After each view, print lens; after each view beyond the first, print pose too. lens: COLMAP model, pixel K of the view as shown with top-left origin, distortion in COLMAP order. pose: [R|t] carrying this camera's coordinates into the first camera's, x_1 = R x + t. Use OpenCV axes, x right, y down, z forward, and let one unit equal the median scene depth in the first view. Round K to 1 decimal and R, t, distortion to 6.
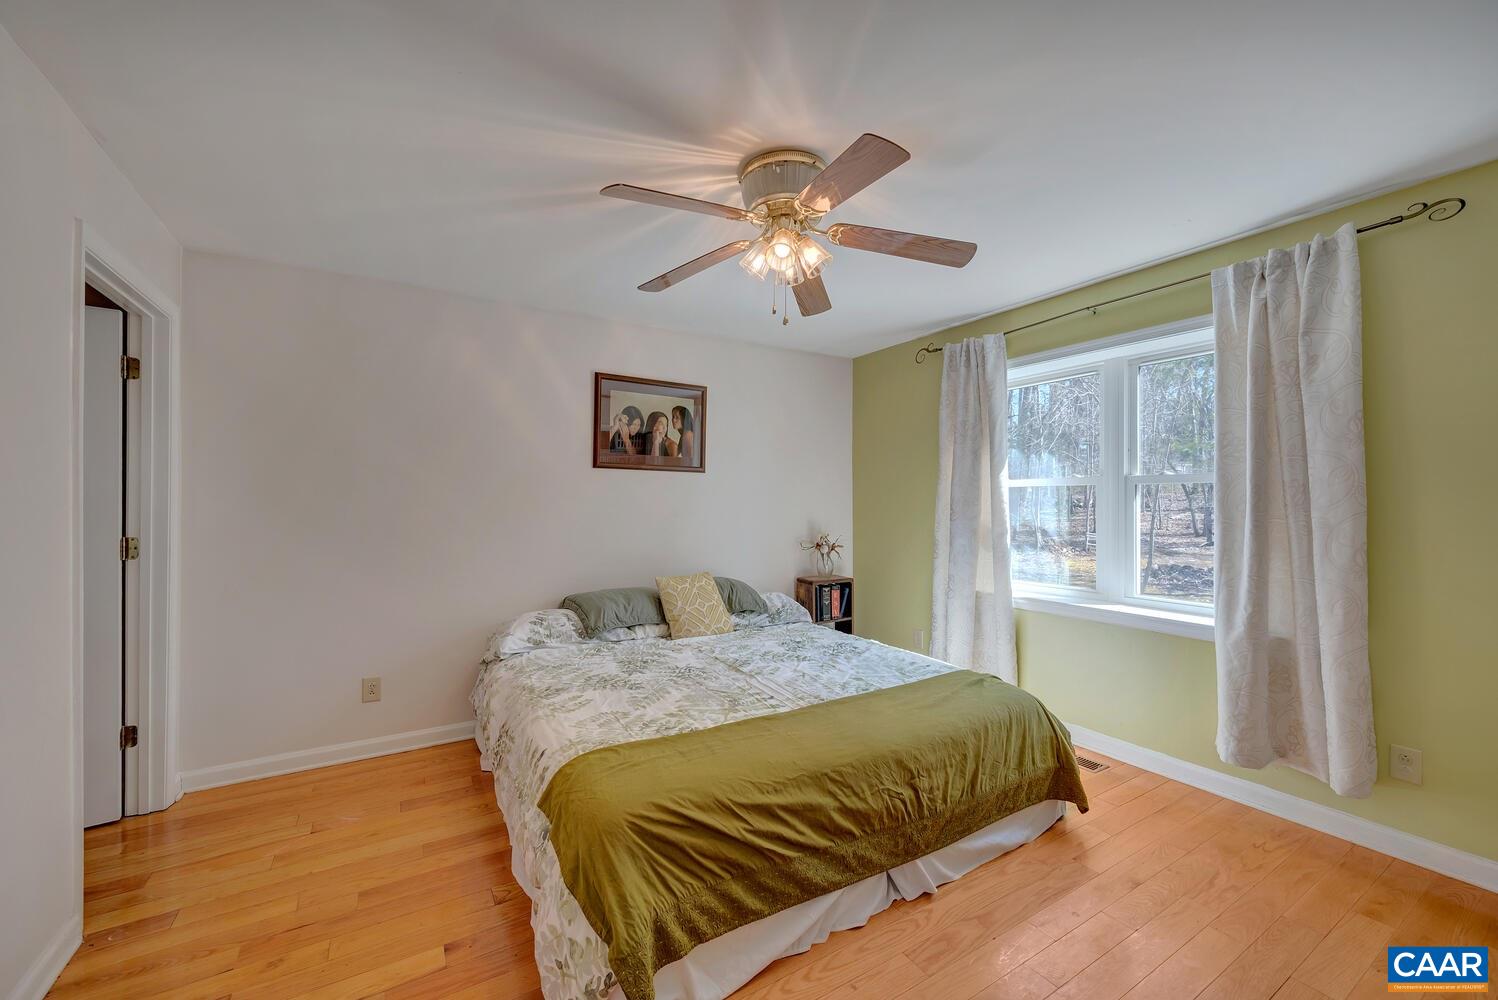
lens RADIAL K [[617.1, 0, 755.6], [0, 617.1, 495.9], [0, 0, 1]] dist [0.021649, -0.000797]
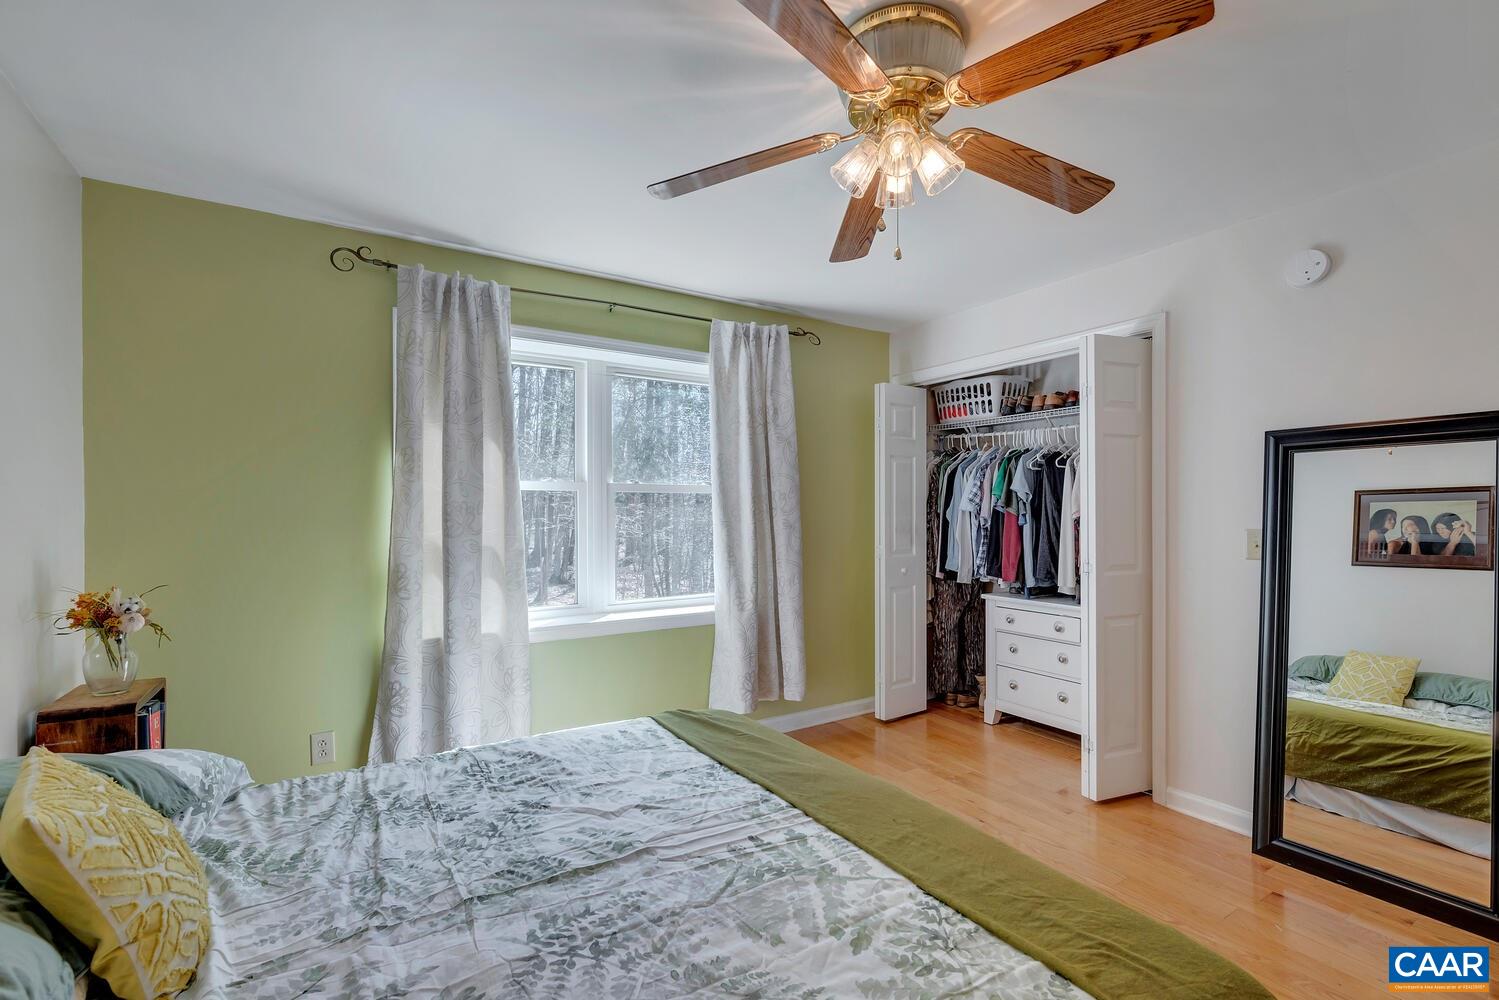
lens RADIAL K [[675.0, 0, 753.4], [0, 675.0, 511.9], [0, 0, 1]] dist [0.035271, 0.002185]
pose [[-0.026618, -0.009100, 0.999604, -0.586102], [-0.009938, 0.999912, 0.008839, 0.002781], [-0.999596, -0.009699, -0.026706, 0.947332]]
